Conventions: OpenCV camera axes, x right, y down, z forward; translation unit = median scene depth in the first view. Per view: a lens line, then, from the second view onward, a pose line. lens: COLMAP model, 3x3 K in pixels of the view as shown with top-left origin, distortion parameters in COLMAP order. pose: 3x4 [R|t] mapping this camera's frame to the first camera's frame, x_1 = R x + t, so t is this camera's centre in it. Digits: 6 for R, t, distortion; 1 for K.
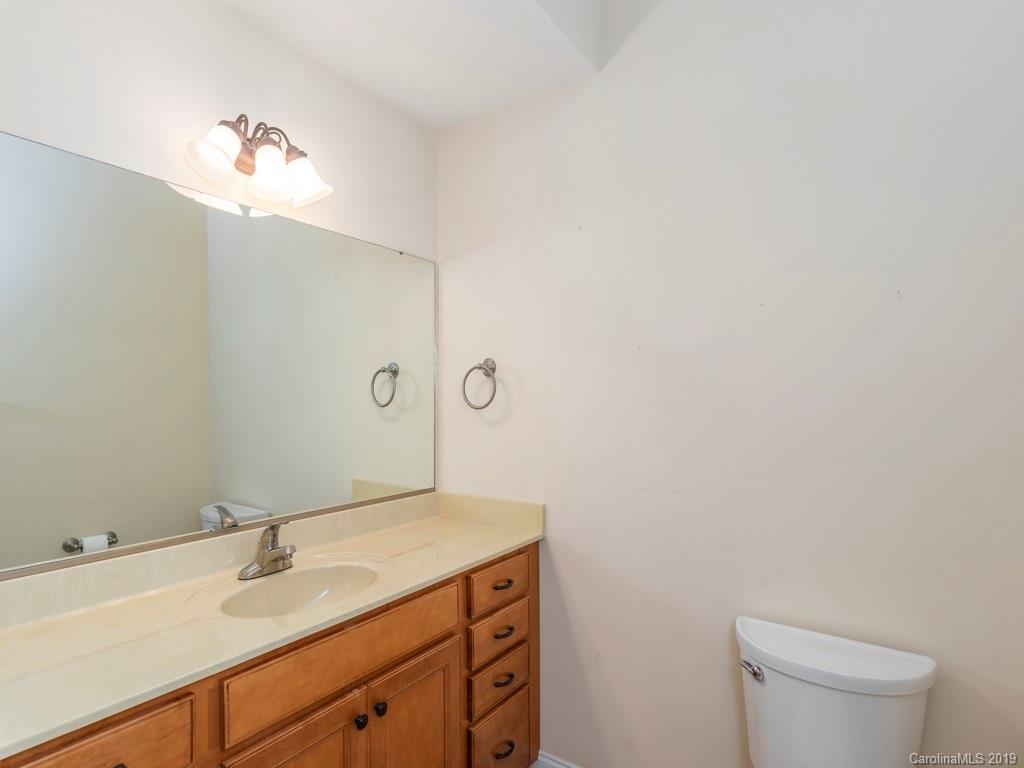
lens RADIAL K [[522.1, 0, 510.2], [0, 522.1, 386.9], [0, 0, 1]] dist [-0.005552, -0.002641]
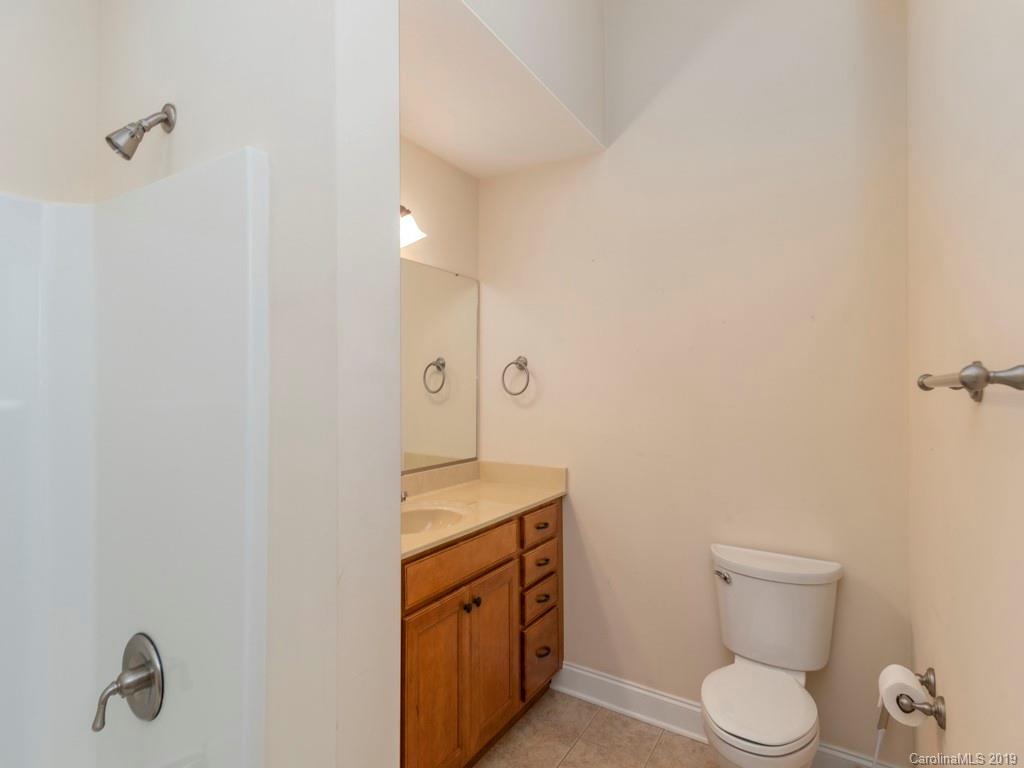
lens RADIAL K [[522.1, 0, 517.1], [0, 522.1, 345.2], [0, 0, 1]] dist [-0.005552, -0.002641]
pose [[0.996959, 0.011519, 0.077066, -0.199808], [-0.007290, 0.998463, -0.054940, -0.012560], [-0.077581, 0.054211, 0.995511, -0.381070]]
